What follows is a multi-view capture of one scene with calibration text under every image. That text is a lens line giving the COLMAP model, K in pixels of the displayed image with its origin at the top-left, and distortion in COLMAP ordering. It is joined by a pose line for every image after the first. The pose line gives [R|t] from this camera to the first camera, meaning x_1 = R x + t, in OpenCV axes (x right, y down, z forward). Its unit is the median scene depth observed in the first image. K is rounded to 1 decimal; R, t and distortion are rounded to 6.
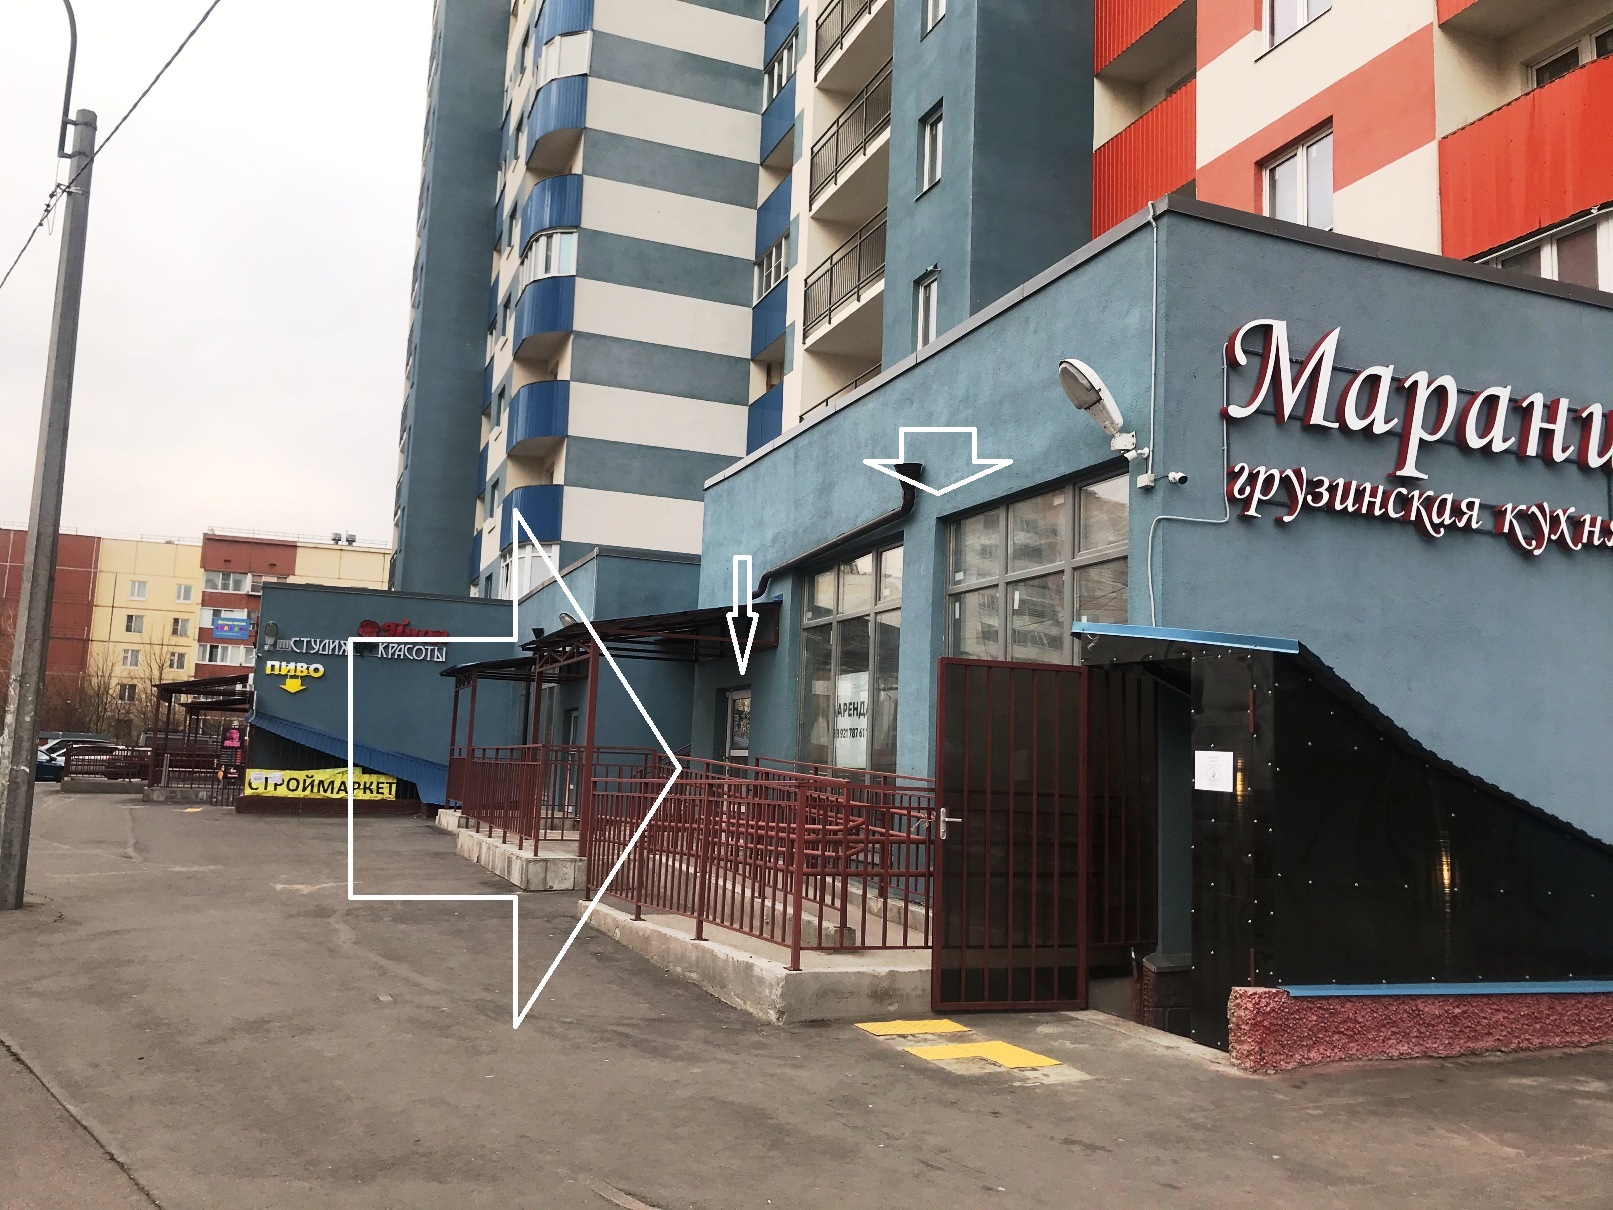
lens RADIAL K [[1308.4, 0, 806.5], [0, 1308.4, 605.0], [0, 0, 1]] dist [0.006426, -0.000211]
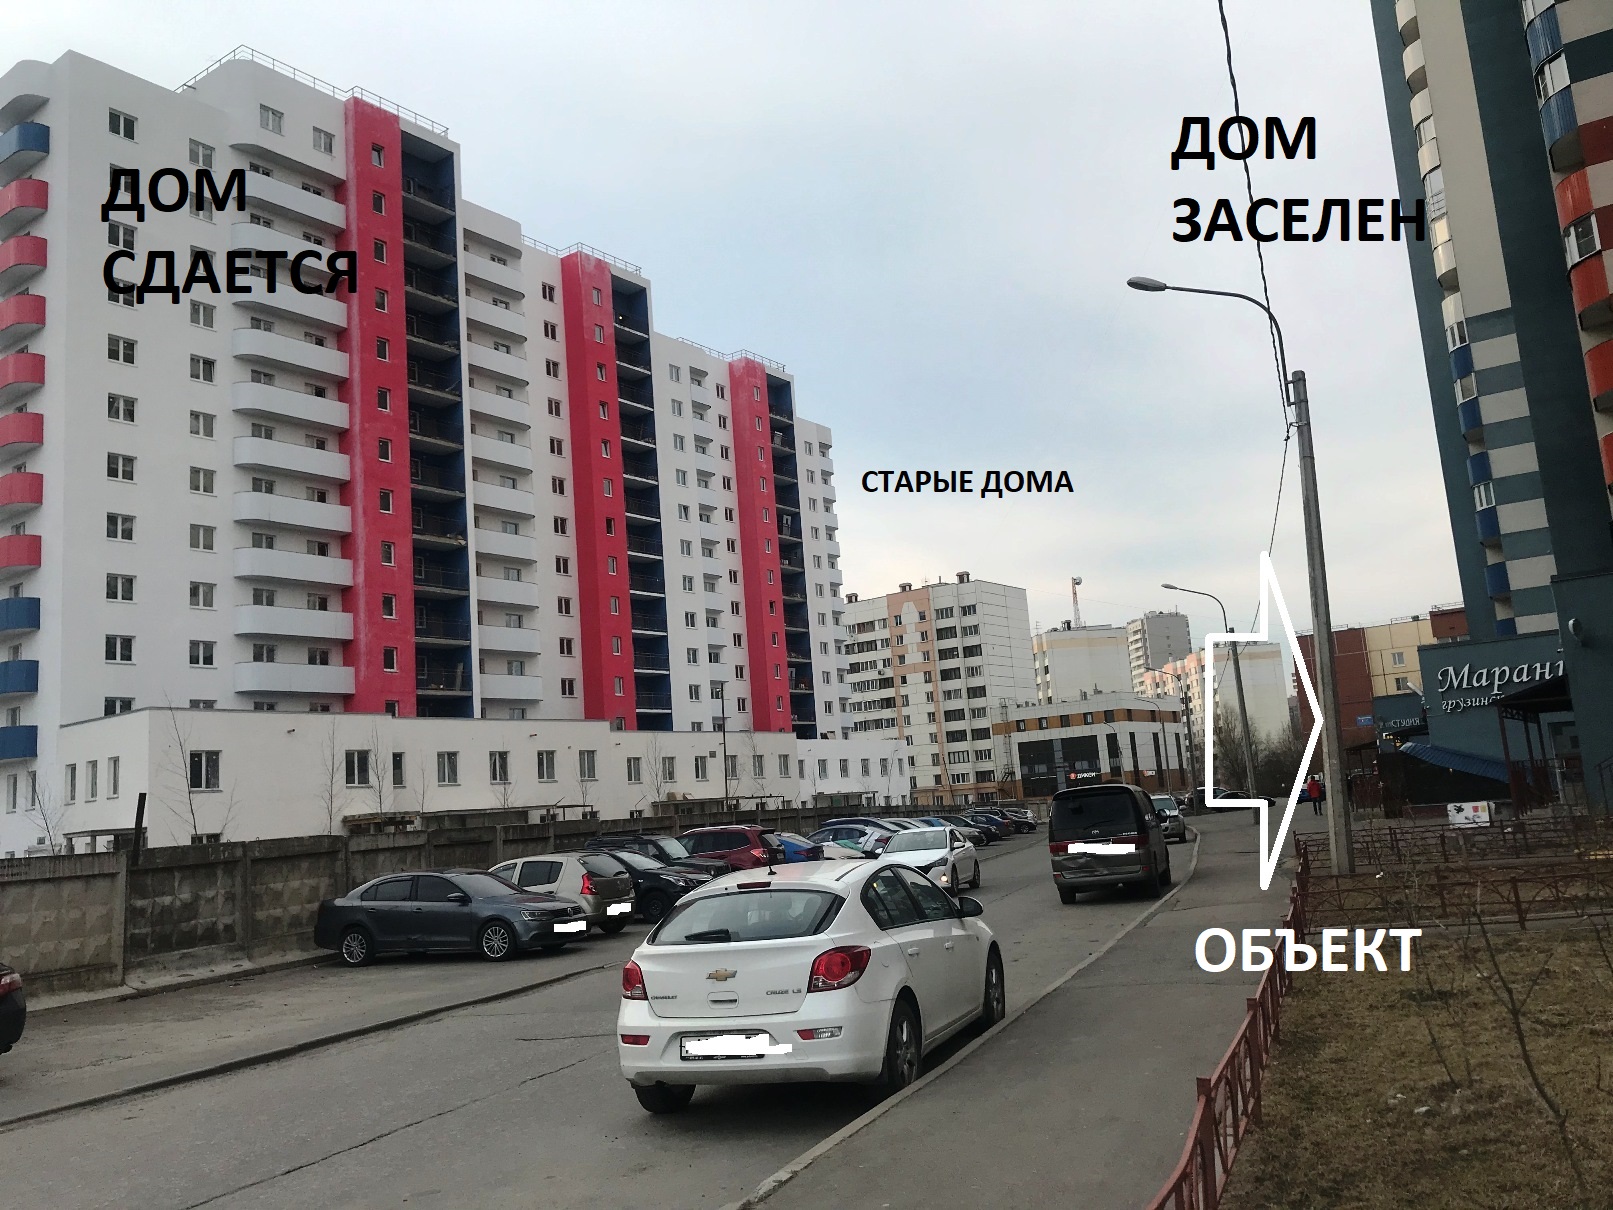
lens RADIAL K [[1308.4, 0, 806.5], [0, 1308.4, 605.0], [0, 0, 1]] dist [0.006426, -0.000211]
pose [[0.543285, -0.203235, -0.814578, 2.640207], [0.205676, 0.972910, -0.105562, -0.371743], [0.813965, -0.110189, 0.570368, -3.069718]]
